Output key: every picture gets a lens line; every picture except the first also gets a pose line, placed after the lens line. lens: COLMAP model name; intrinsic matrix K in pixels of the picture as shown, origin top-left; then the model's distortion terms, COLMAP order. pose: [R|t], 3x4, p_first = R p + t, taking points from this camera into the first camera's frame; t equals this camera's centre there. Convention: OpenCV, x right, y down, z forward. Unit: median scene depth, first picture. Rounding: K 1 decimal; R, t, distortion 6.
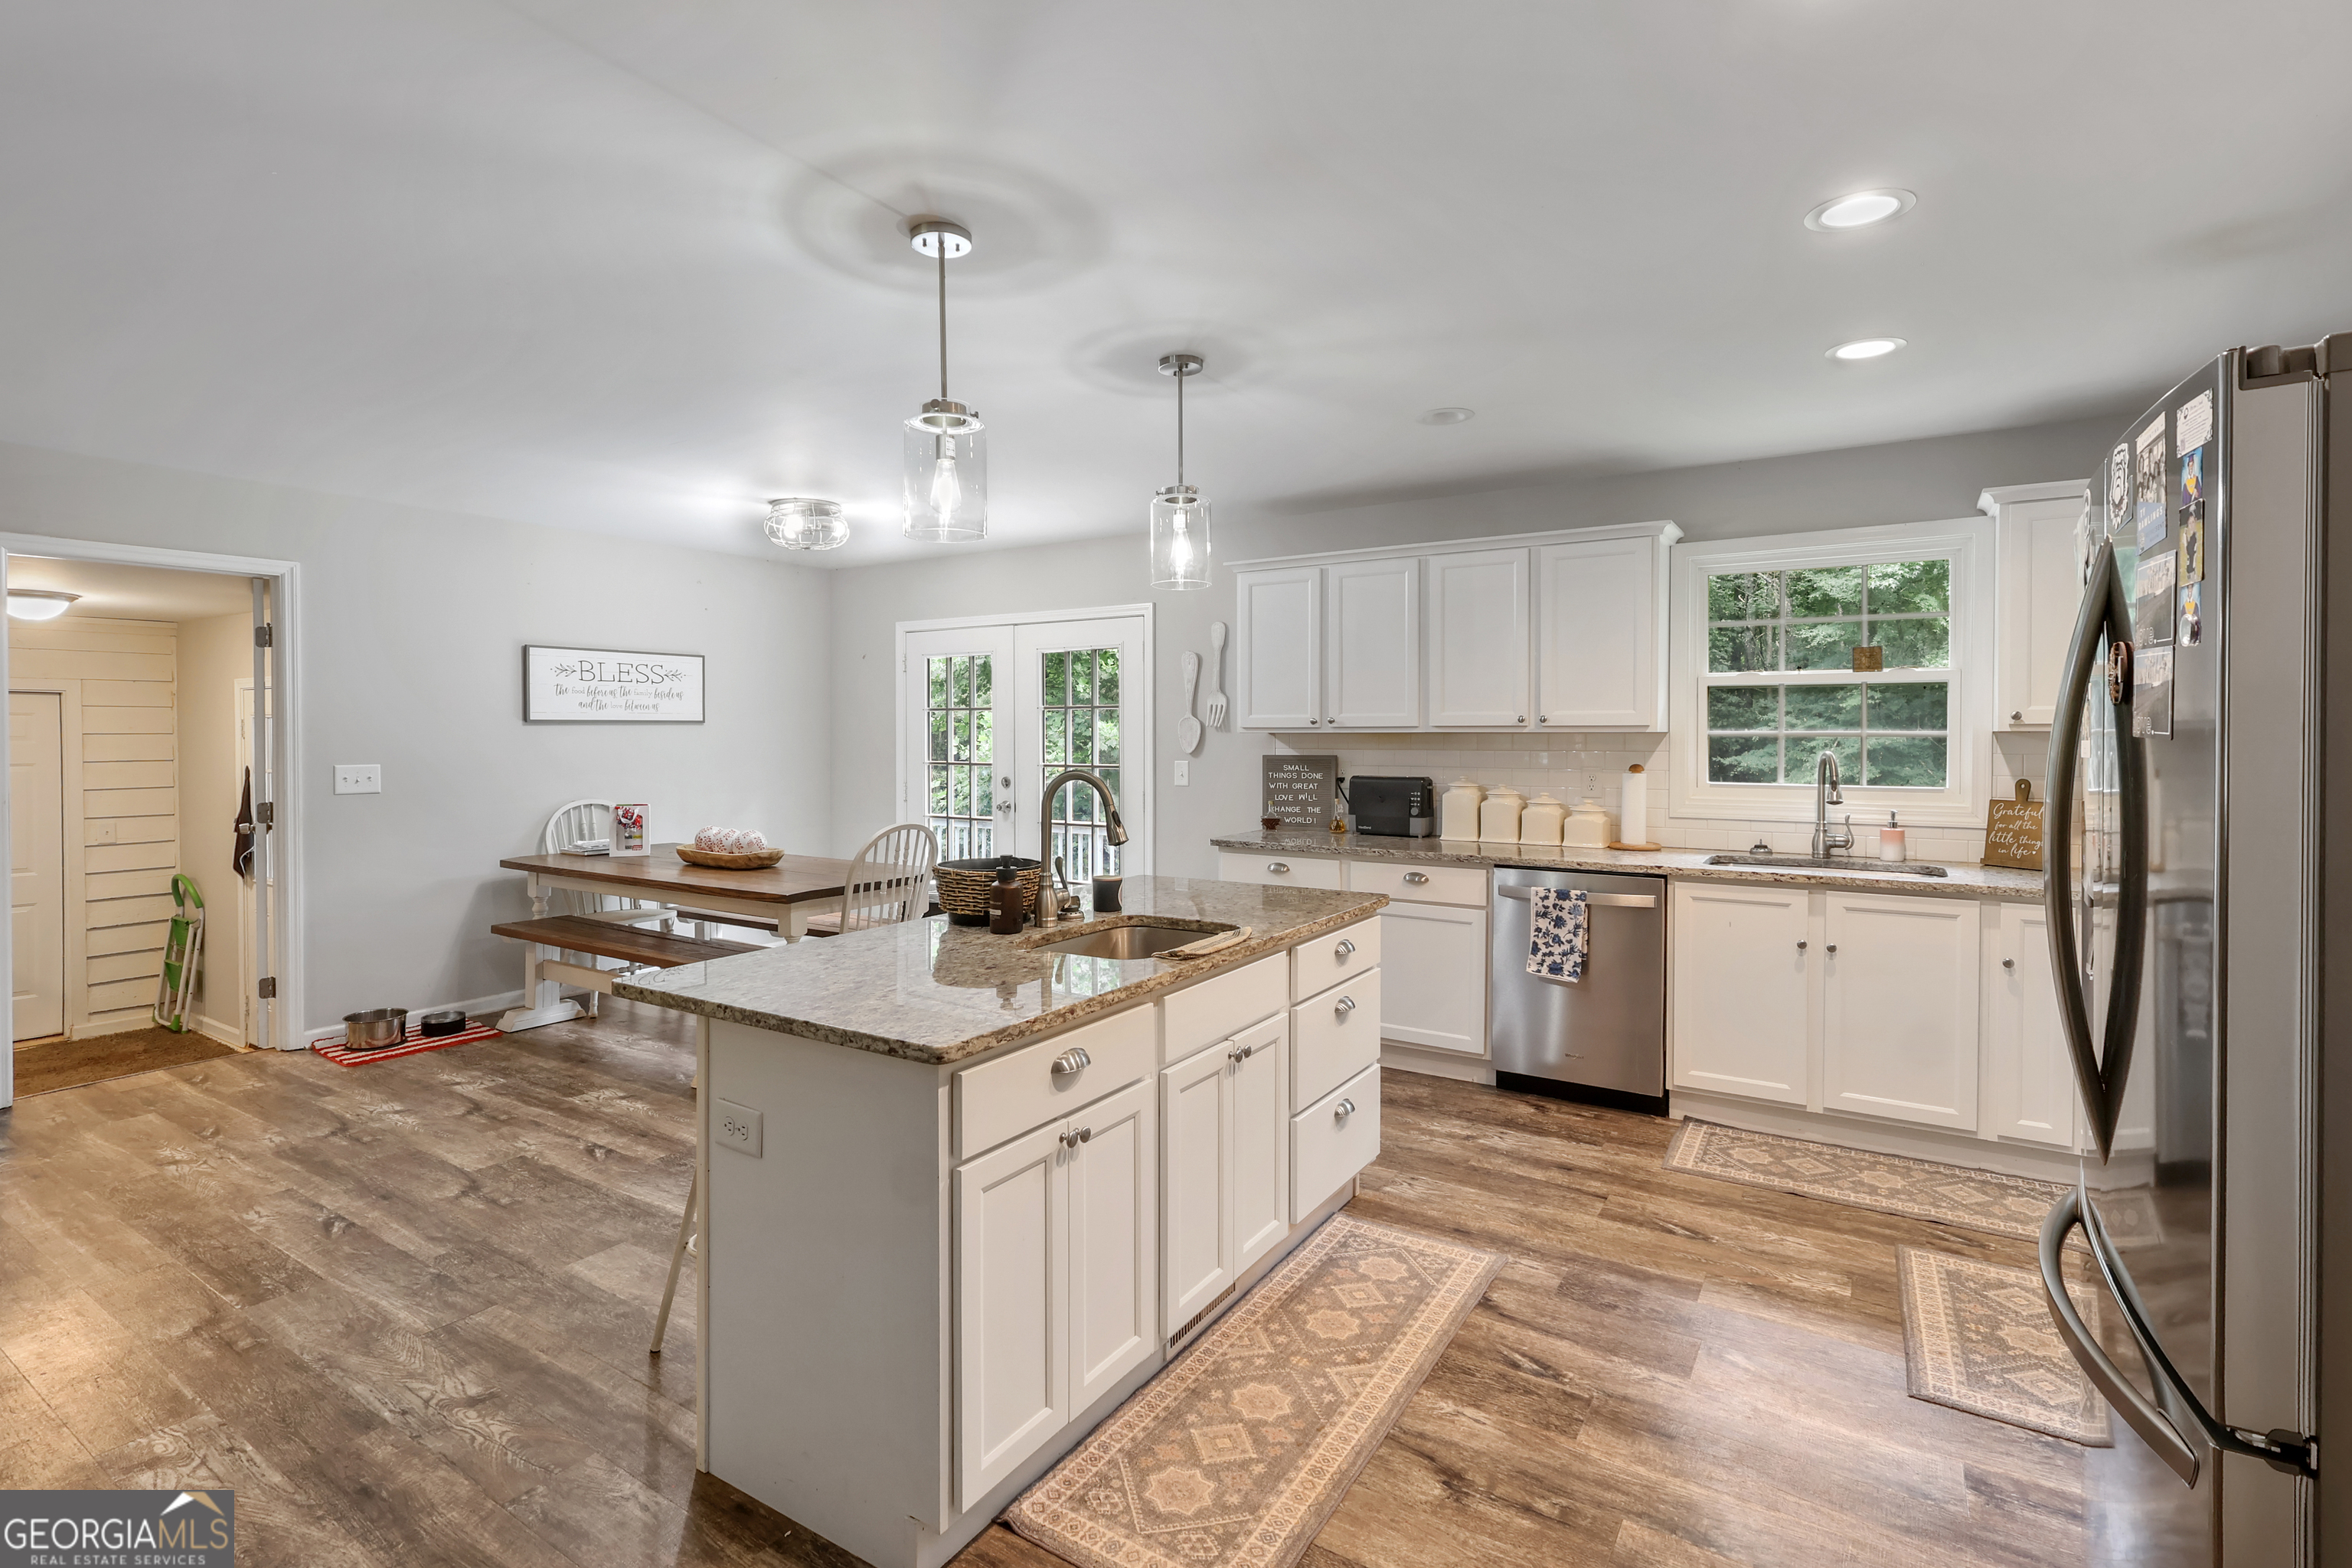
lens RADIAL K [[1097.2, 0, 1167.3], [0, 1097.2, 747.6], [0, 0, 1]] dist [-0.000643, 0.001268]
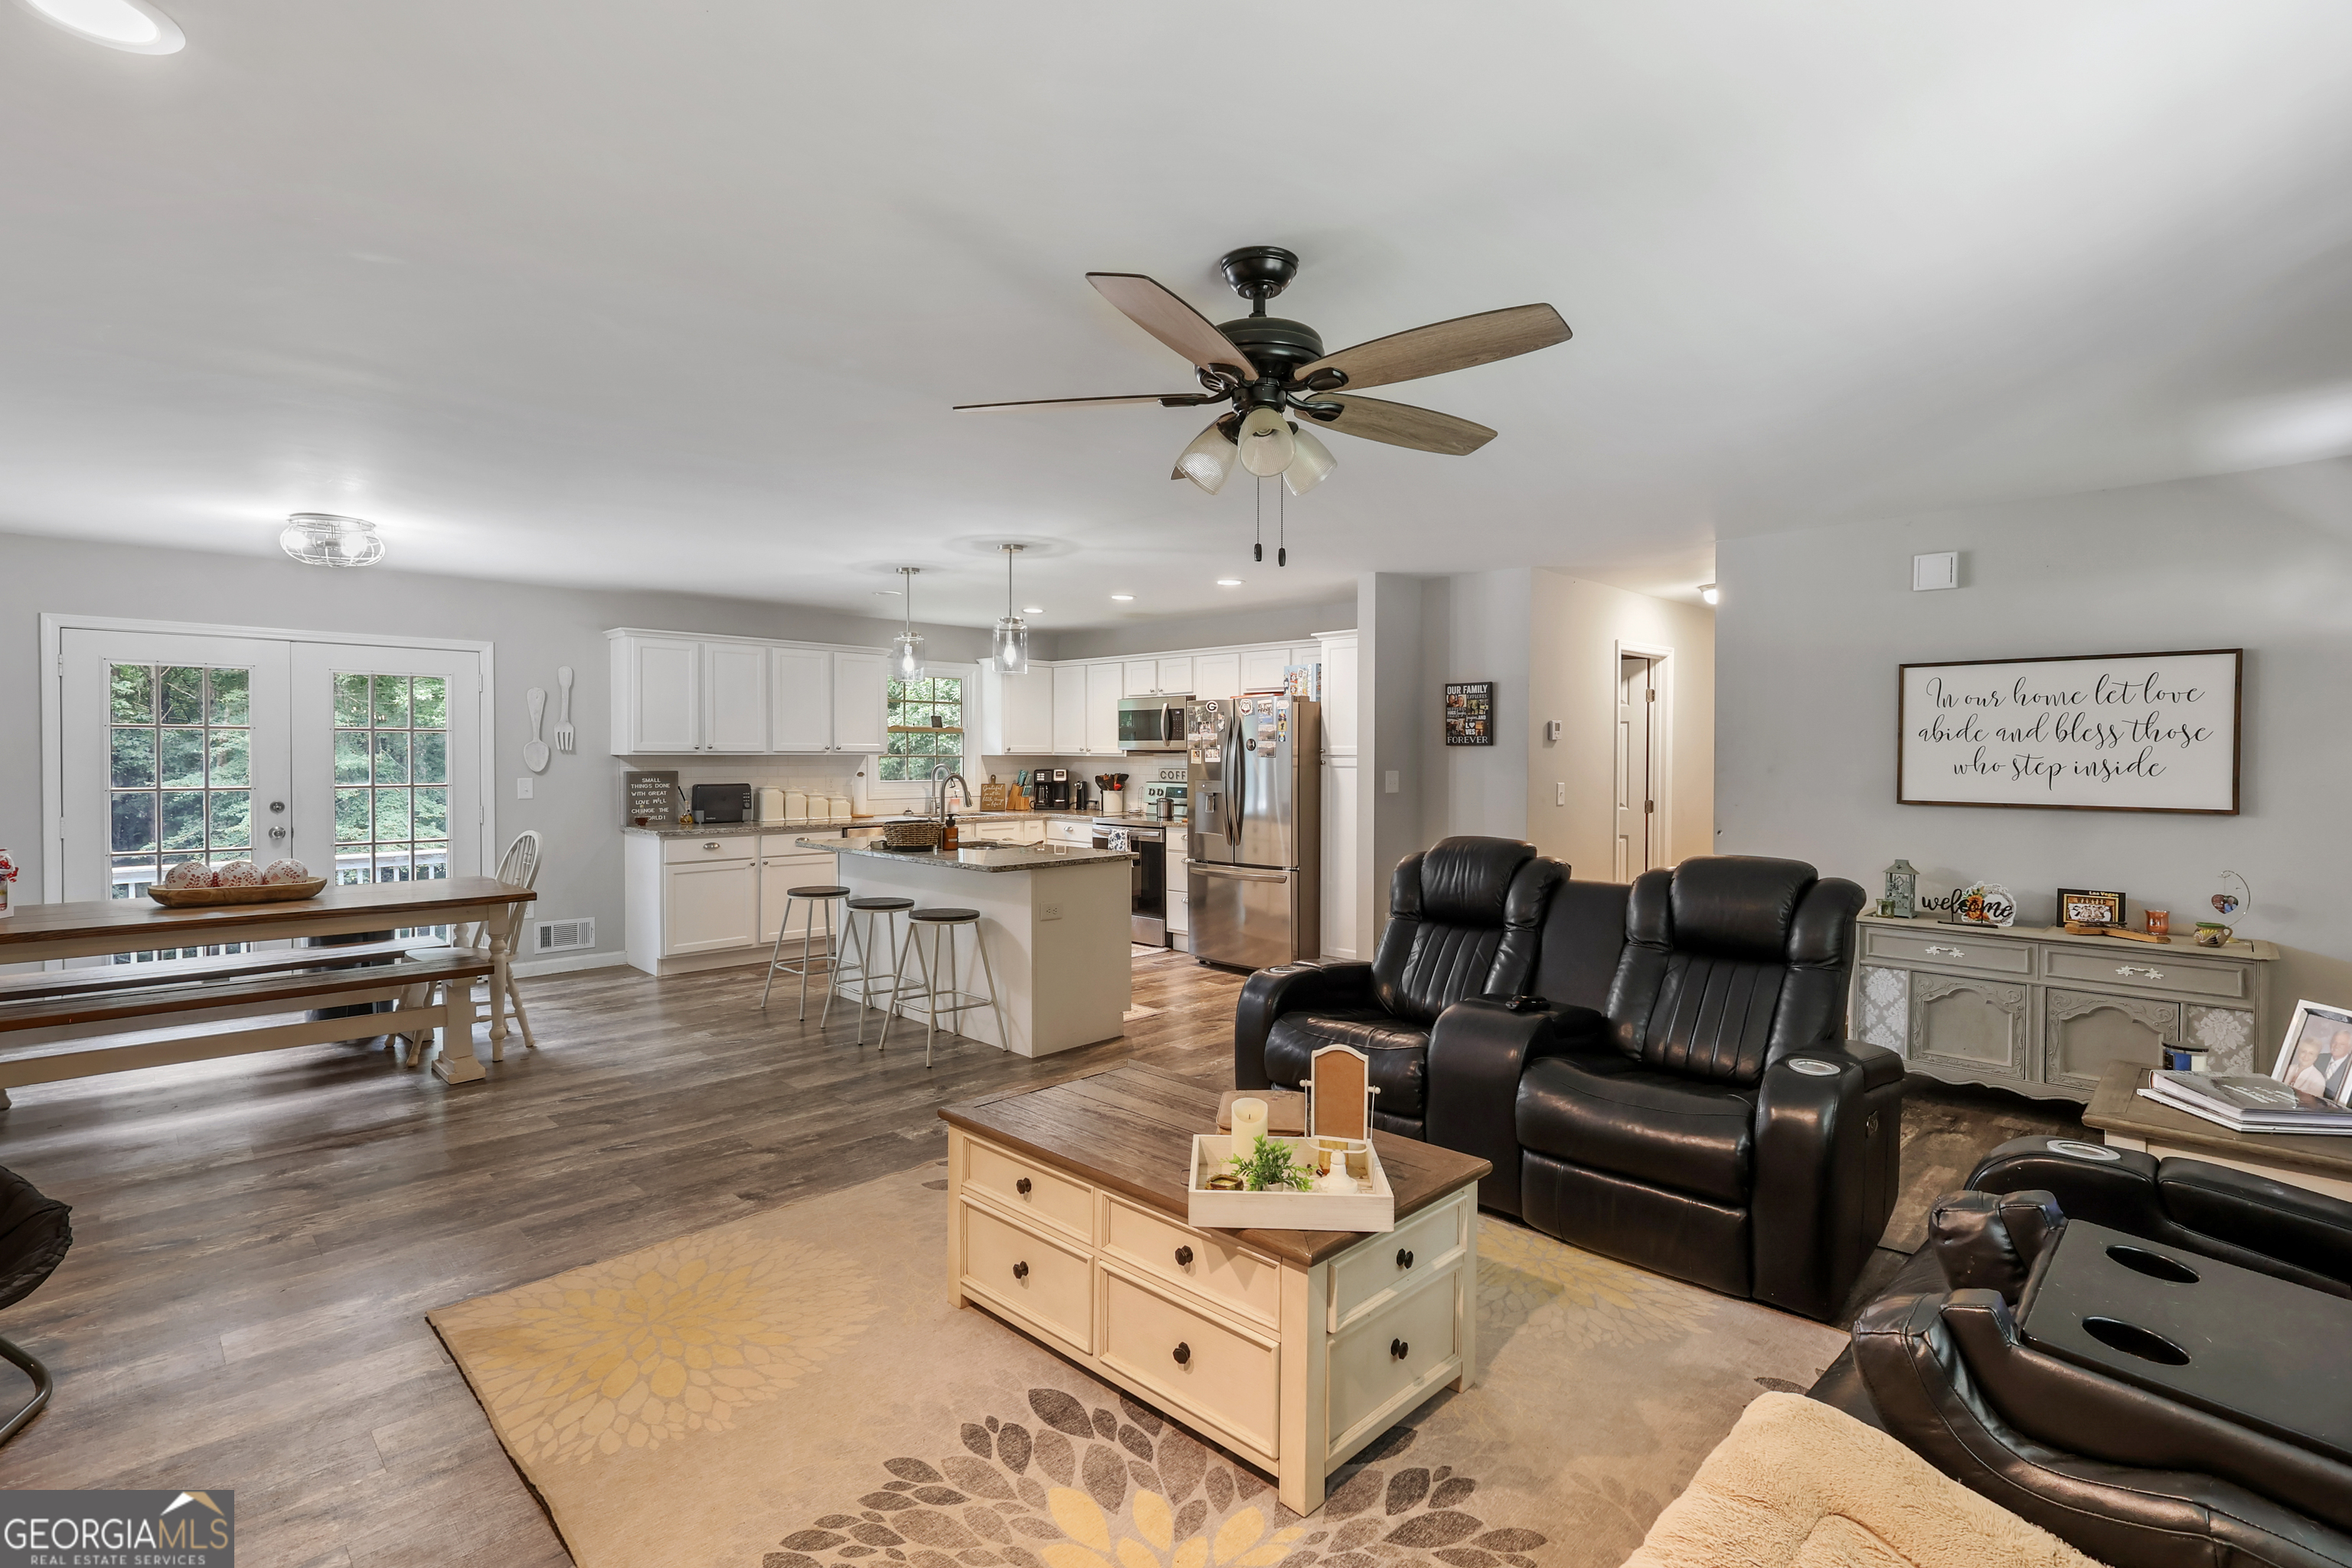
lens RADIAL K [[1097.2, 0, 1168.8], [0, 1097.2, 770.8], [0, 0, 1]] dist [-0.000643, 0.001268]
pose [[0.211572, -0.012510, 0.977282, -1.446147], [0.009513, 0.999897, 0.010740, -0.002722], [-0.977316, 0.007024, 0.211669, 0.094122]]
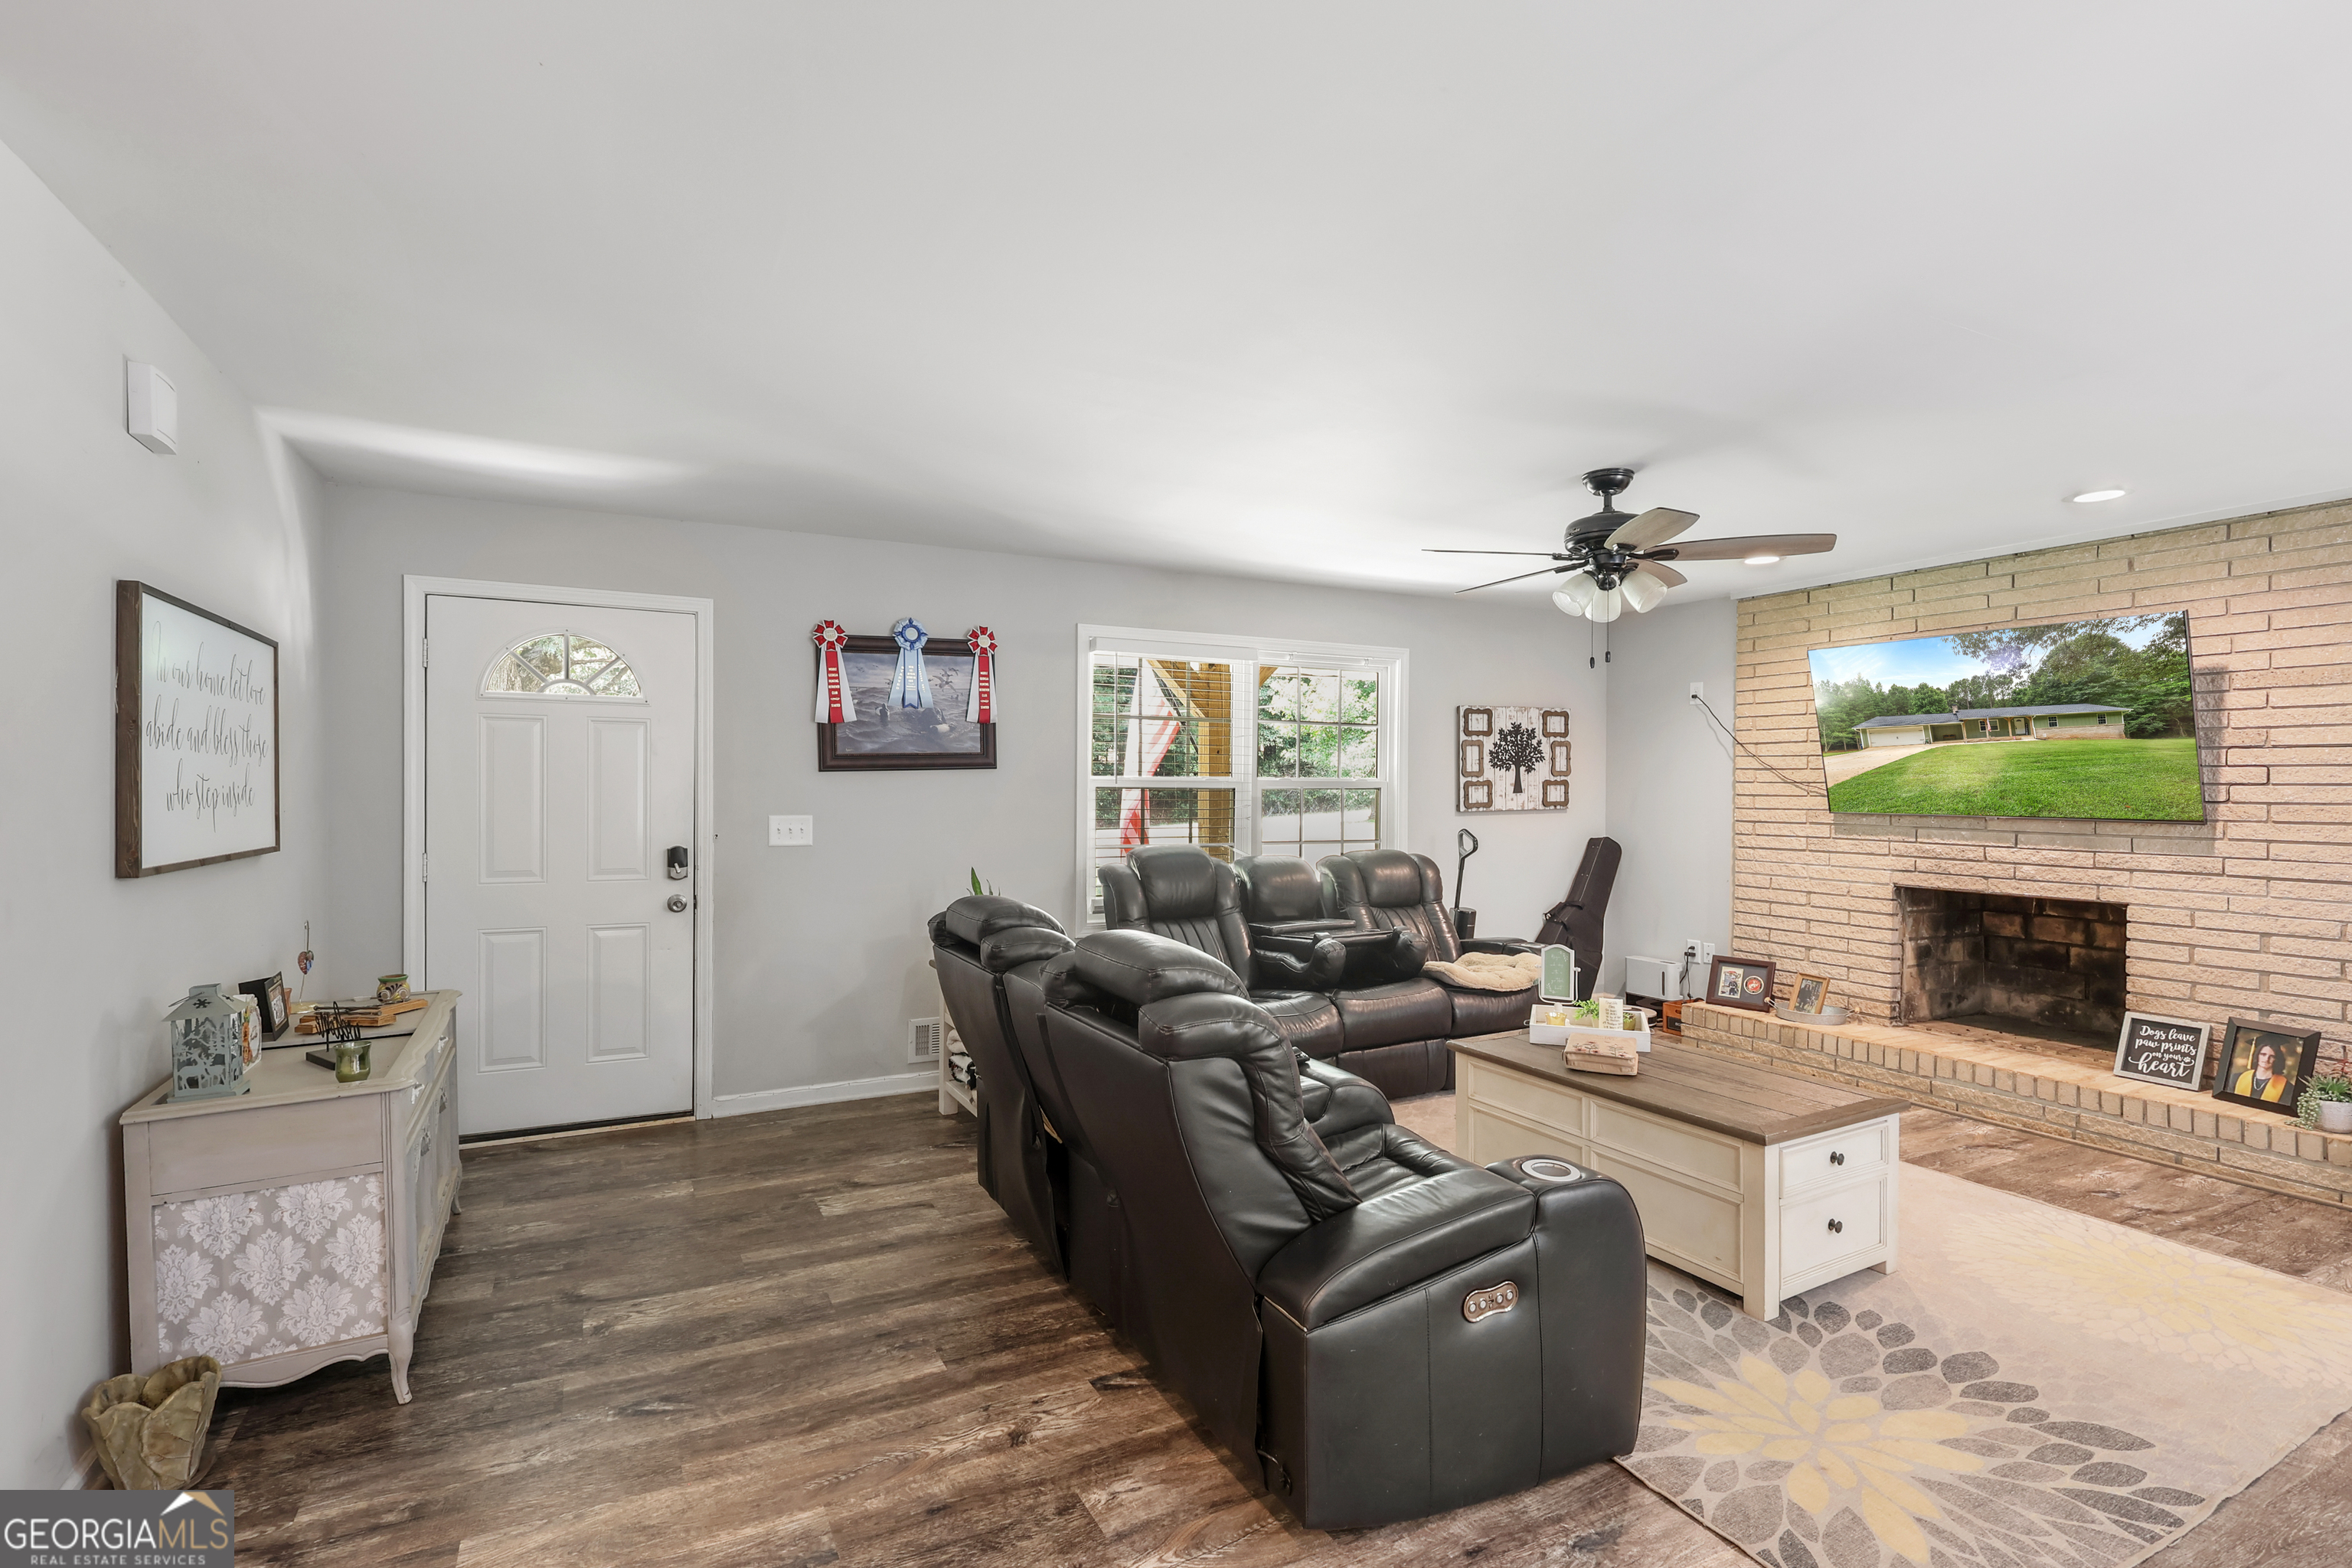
lens RADIAL K [[1097.2, 0, 1152.6], [0, 1097.2, 778.4], [0, 0, 1]] dist [-0.000643, 0.001268]
pose [[-0.494853, -0.008082, -0.868939, 0.160382], [-0.015339, 0.999882, -0.000565, -0.004884], [0.868841, 0.013050, -0.494919, 0.301883]]
